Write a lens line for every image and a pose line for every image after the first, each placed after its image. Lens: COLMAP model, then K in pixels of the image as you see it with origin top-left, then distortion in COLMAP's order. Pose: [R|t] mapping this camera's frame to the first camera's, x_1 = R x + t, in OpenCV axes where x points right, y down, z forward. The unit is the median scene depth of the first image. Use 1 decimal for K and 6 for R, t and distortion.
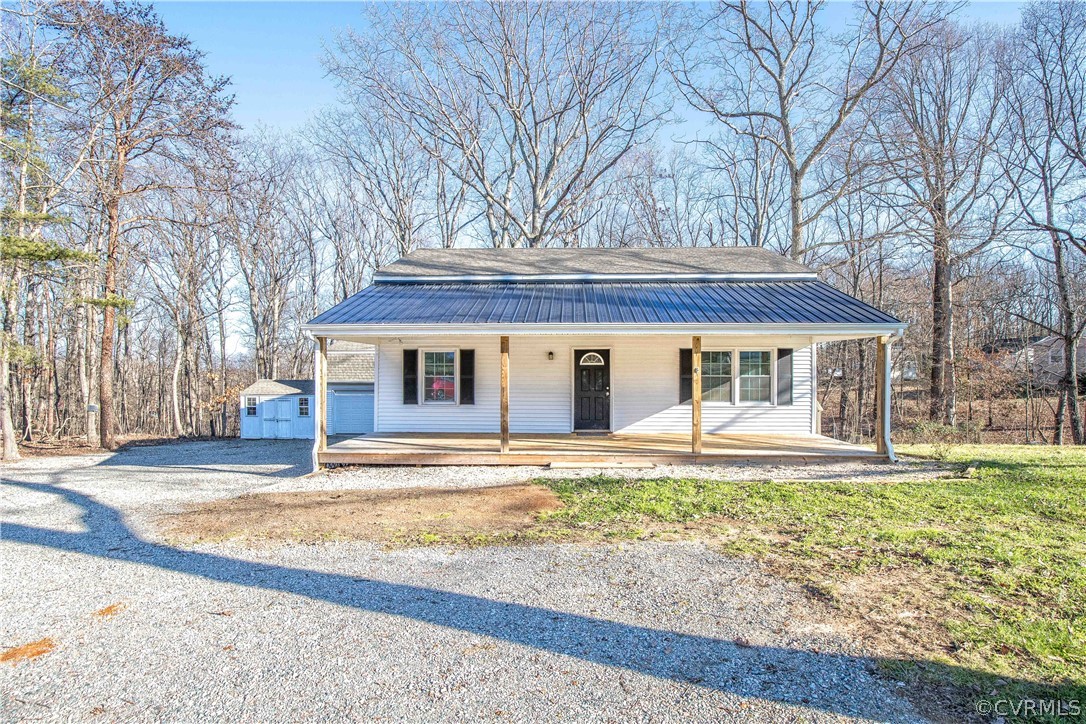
lens RADIAL K [[524.0, 0, 543.4], [0, 524.0, 363.1], [0, 0, 1]] dist [-0.023353, -0.001206]
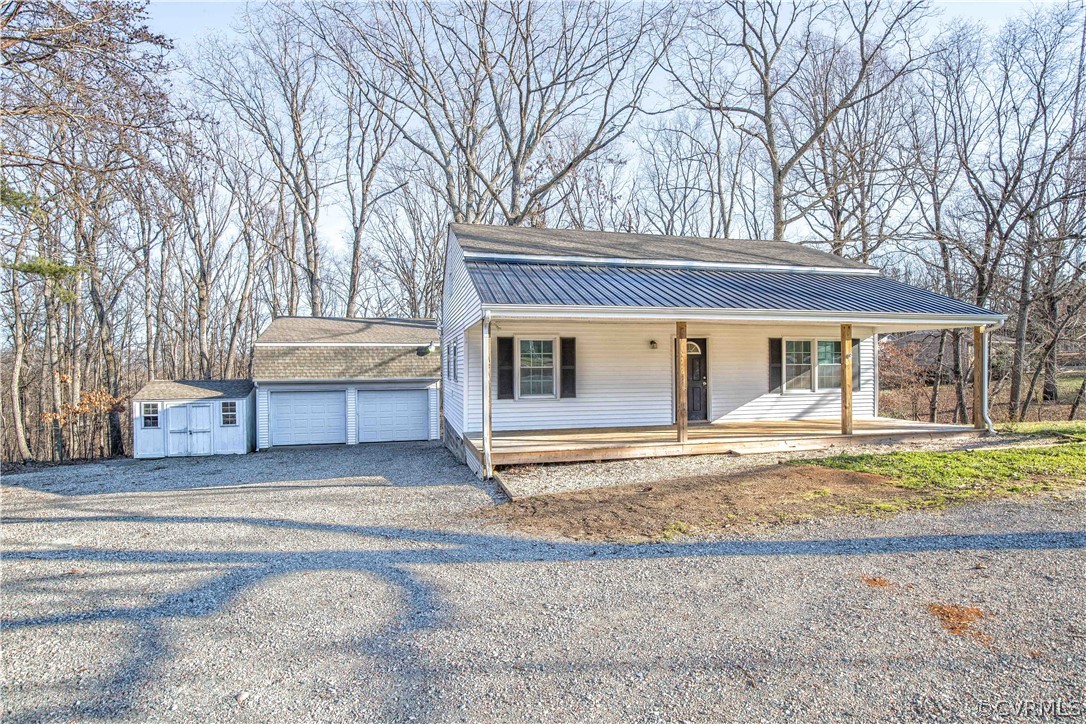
lens RADIAL K [[583.6, 0, 552.4], [0, 583.6, 365.1], [0, 0, 1]] dist [-0.010885, 0.000381]
pose [[0.955191, -0.007226, 0.295900, -0.475071], [0.005698, 0.999966, 0.006025, 0.015845], [-0.295934, -0.004069, 0.955200, 0.036312]]
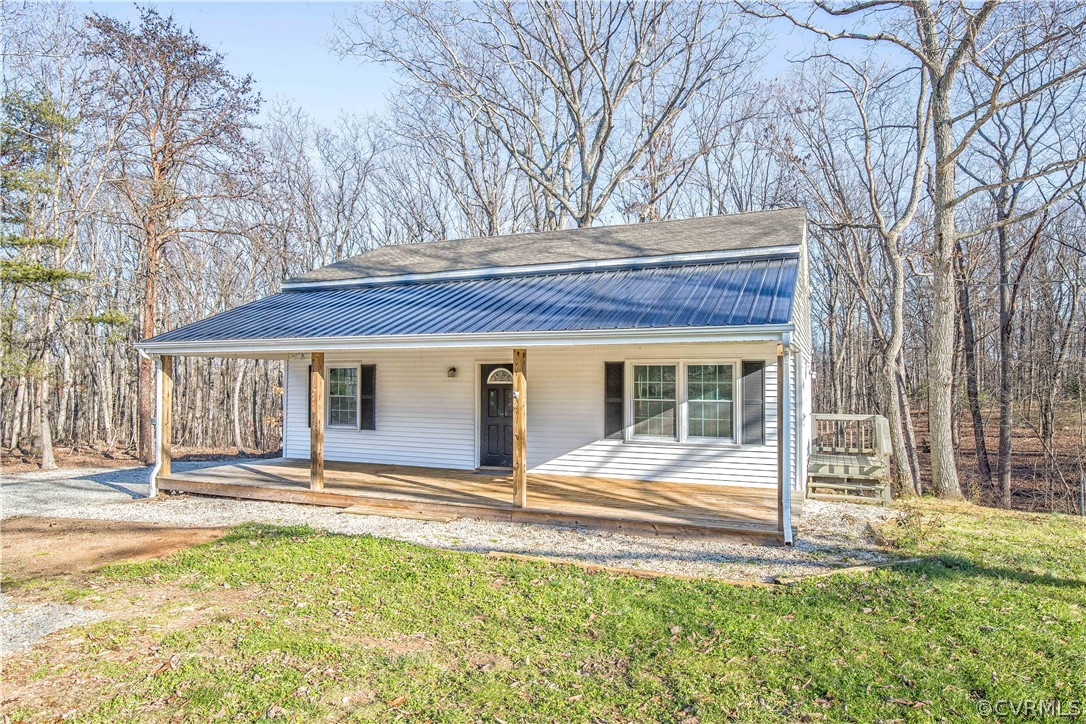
lens RADIAL K [[658.8, 0, 537.4], [0, 658.8, 362.0], [0, 0, 1]] dist [-0.002909, -0.001433]
pose [[0.933676, -0.008569, -0.358017, 0.495671], [0.004022, 0.999902, -0.013443, -0.015454], [0.358097, 0.011111, 0.933618, 0.101117]]
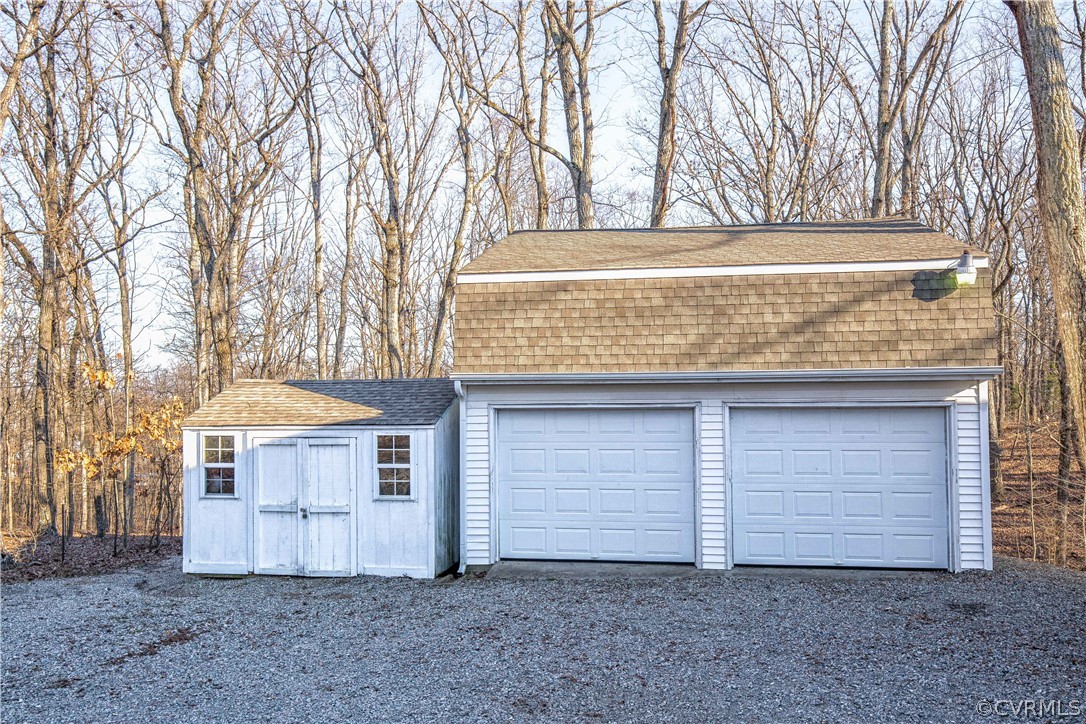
lens RADIAL K [[869.9, 0, 547.6], [0, 869.9, 362.8], [0, 0, 1]] dist [0.003309, 0.001826]
pose [[0.994618, -0.012395, -0.102862, -0.606719], [0.009648, 0.999585, -0.027161, 0.075315], [0.103156, 0.026022, 0.994325, 0.983153]]
